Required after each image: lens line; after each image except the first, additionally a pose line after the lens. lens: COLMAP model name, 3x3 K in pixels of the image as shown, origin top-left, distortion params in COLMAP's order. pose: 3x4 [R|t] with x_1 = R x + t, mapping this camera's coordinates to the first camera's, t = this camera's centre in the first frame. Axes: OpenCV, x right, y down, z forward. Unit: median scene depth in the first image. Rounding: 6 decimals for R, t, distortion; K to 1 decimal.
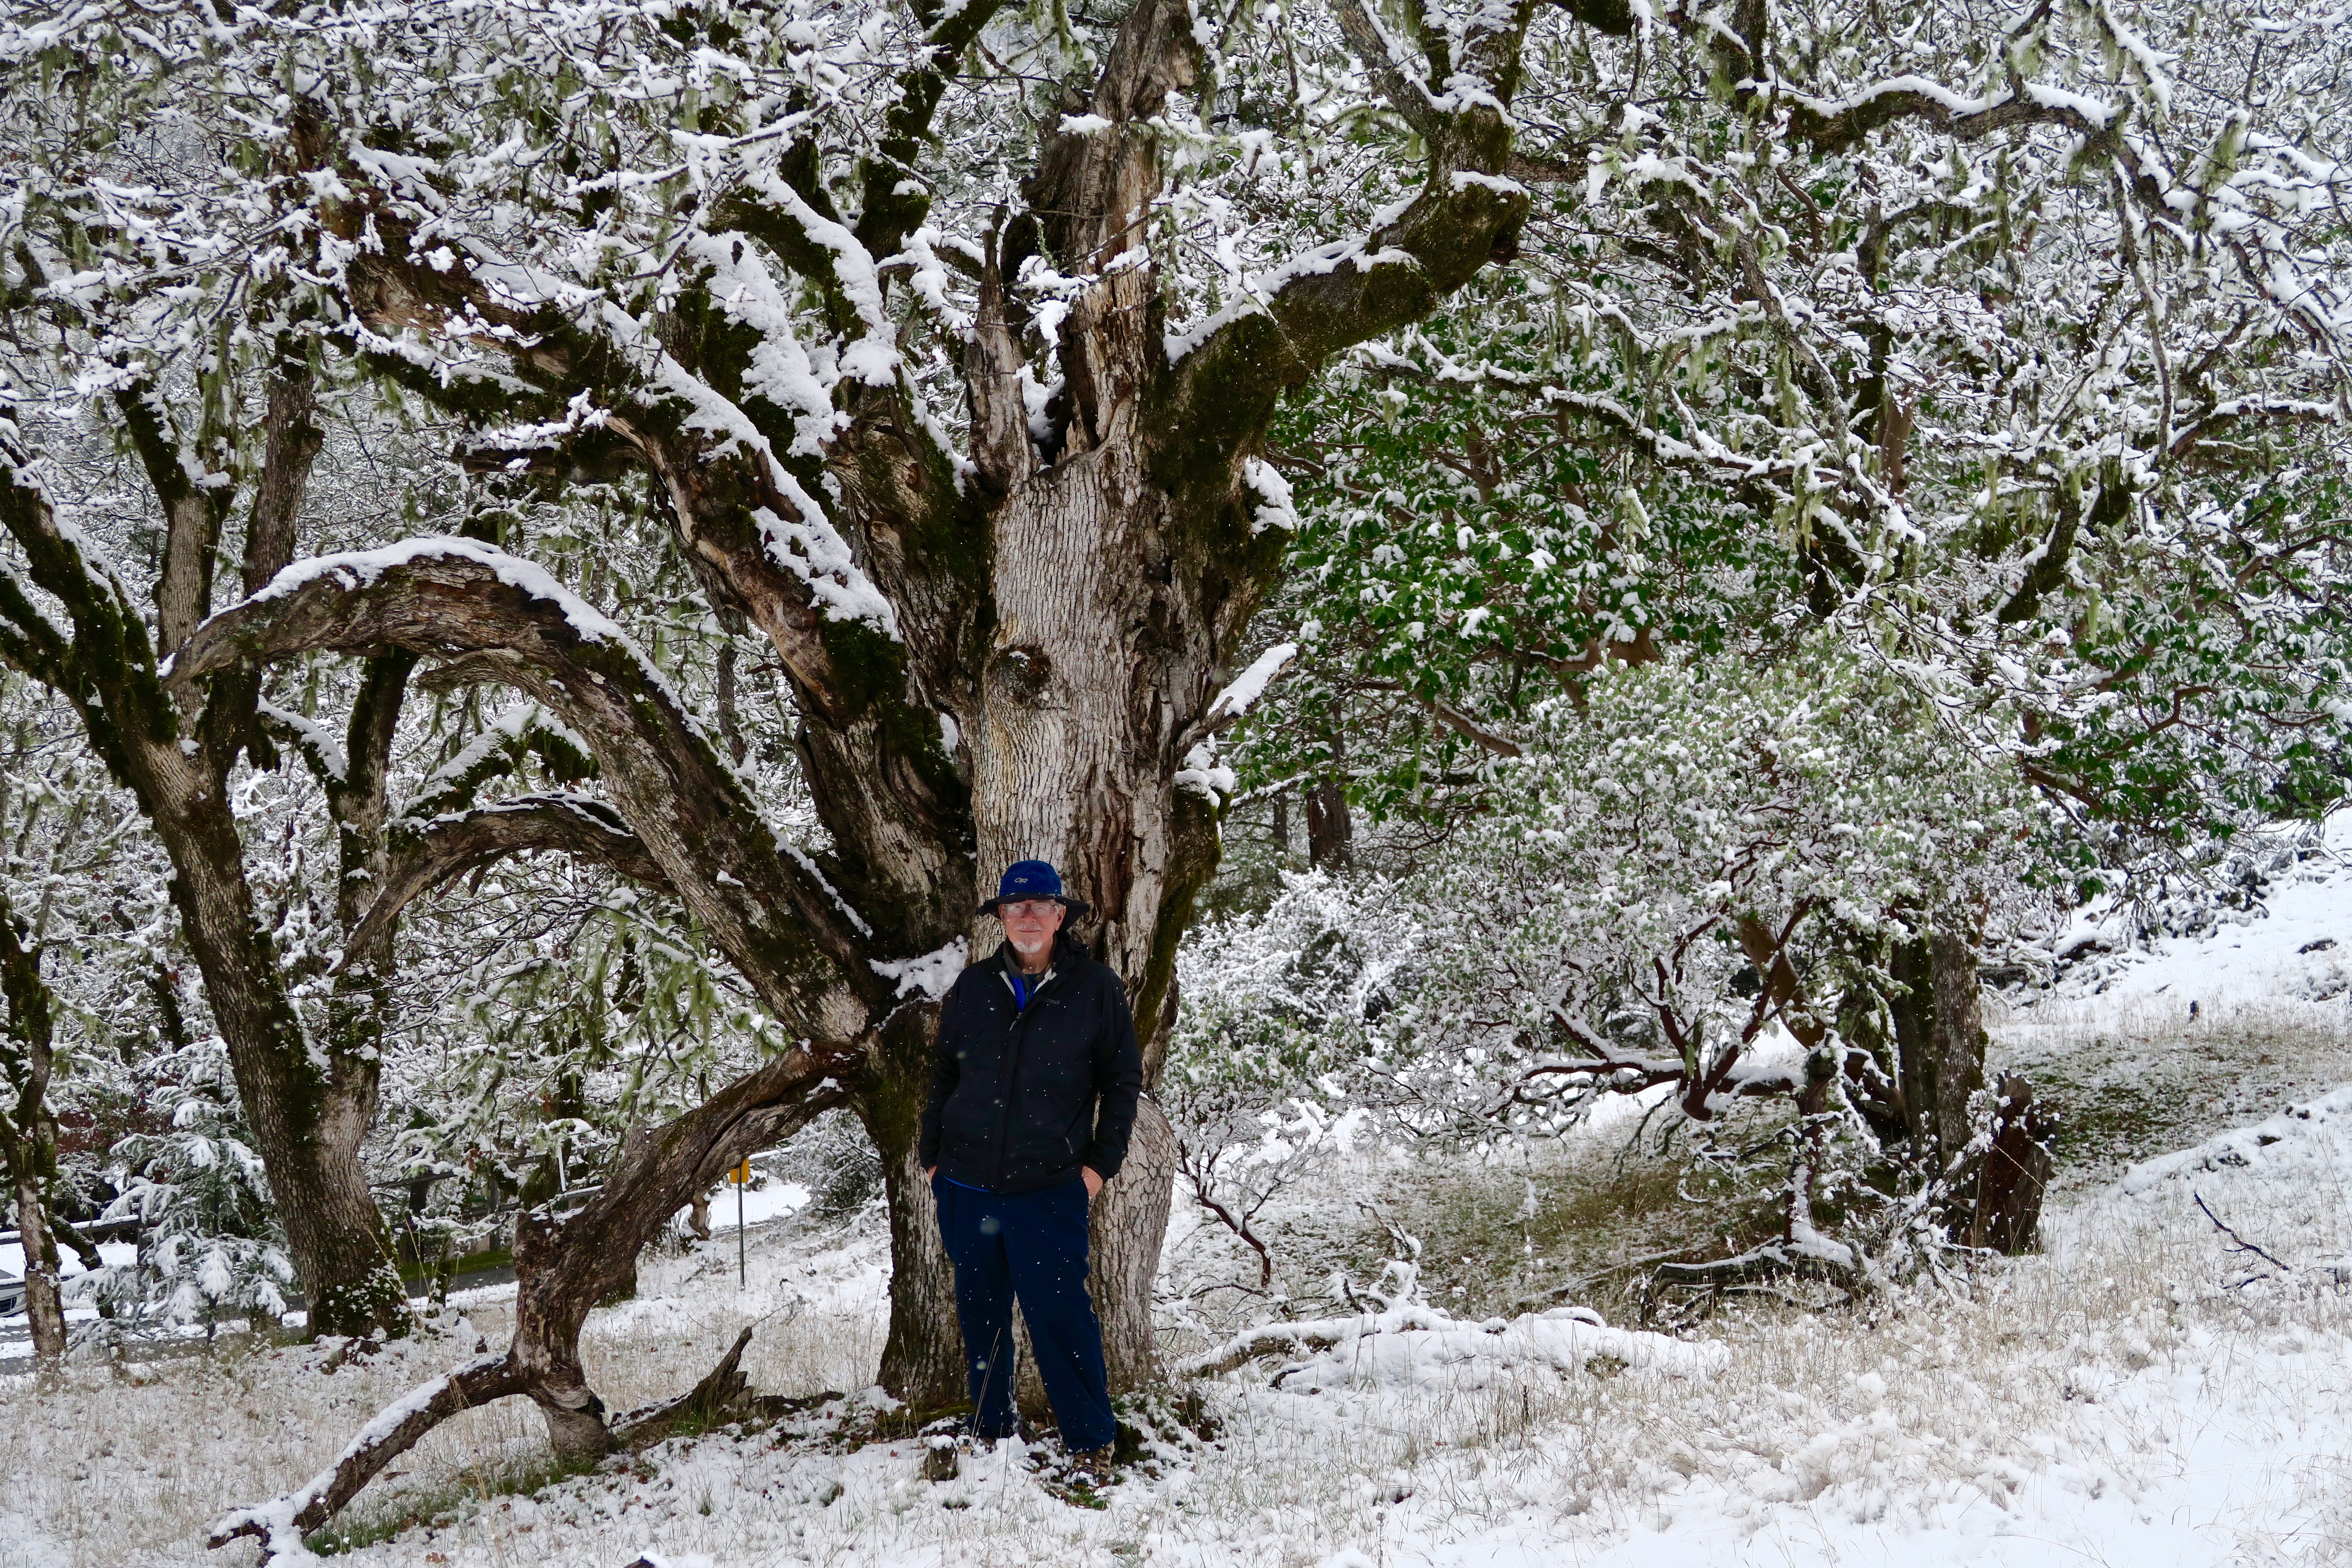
lens RADIAL K [[3948.9, 0, 1176.4], [0, 3948.9, 783.0], [0, 0, 1]] dist [0.004437, 0.000000]
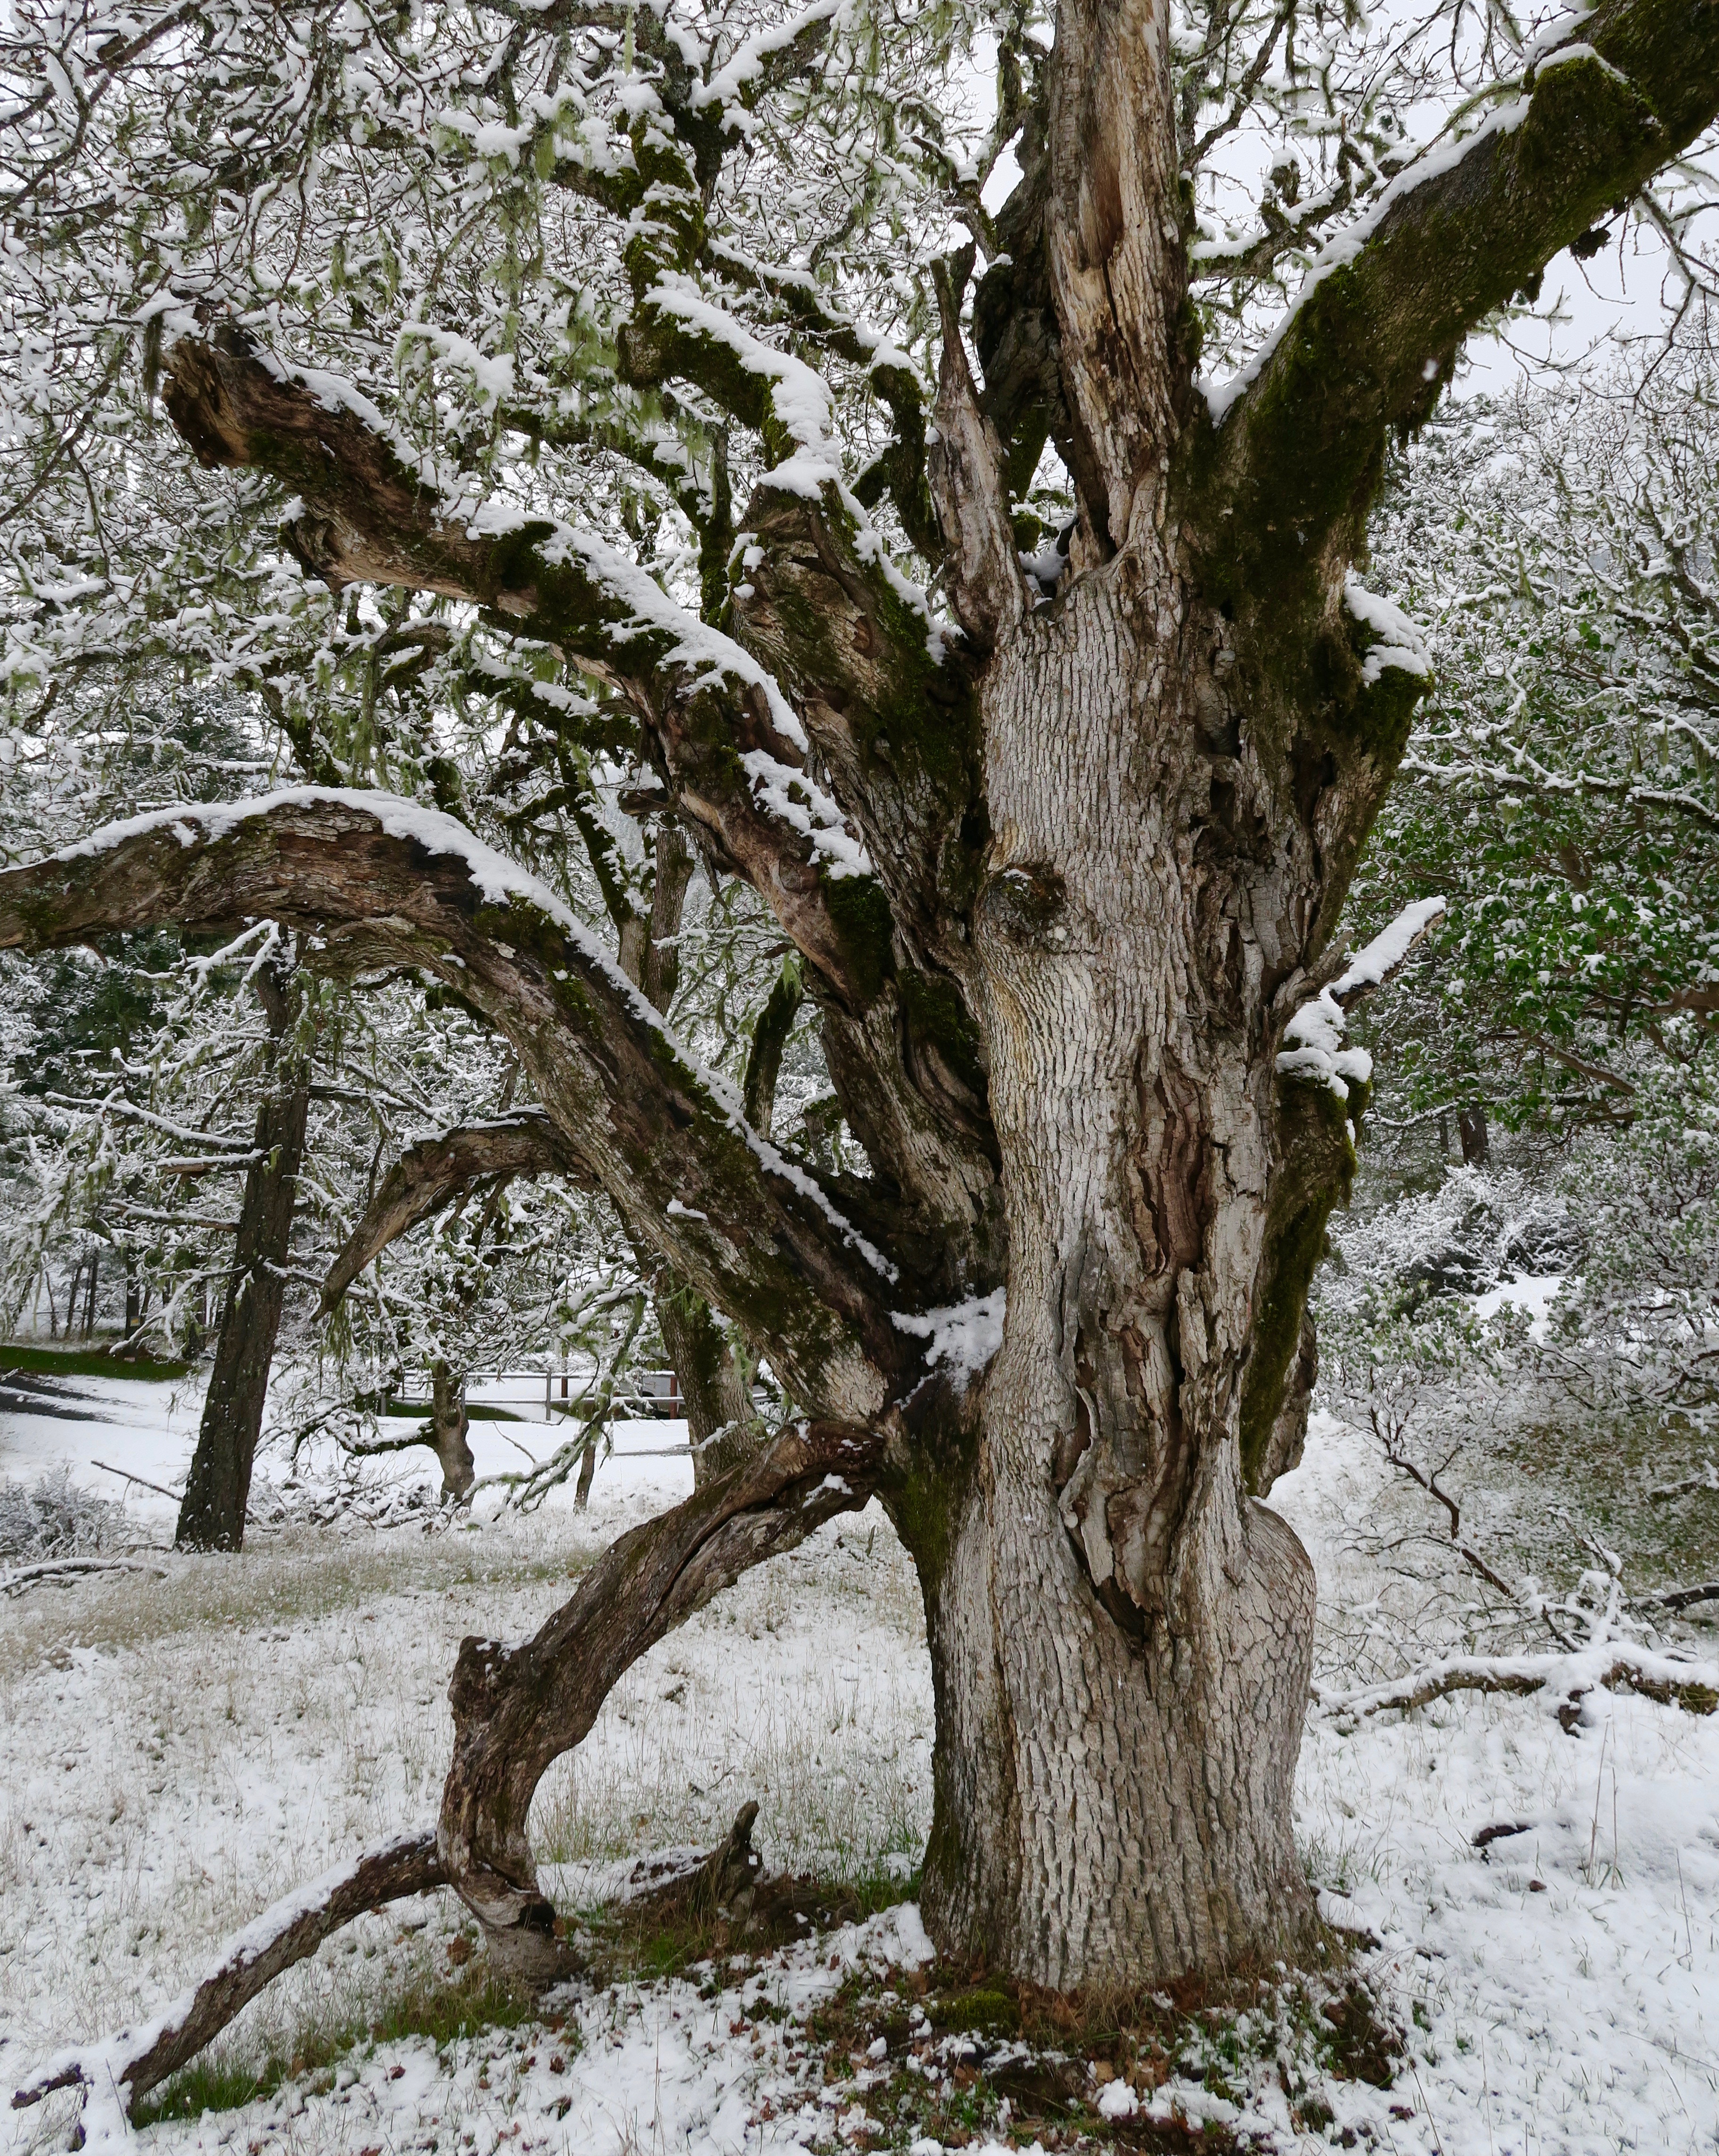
lens RADIAL K [[1540.8, 0, 937.4], [0, 1540.8, 905.4], [0, 0, 1]] dist [-0.025673, -0.001401]
pose [[0.958192, -0.063272, -0.279043, 0.019531], [0.022242, 0.988764, -0.147822, 0.011005], [0.285261, 0.135435, 0.948833, 0.712355]]
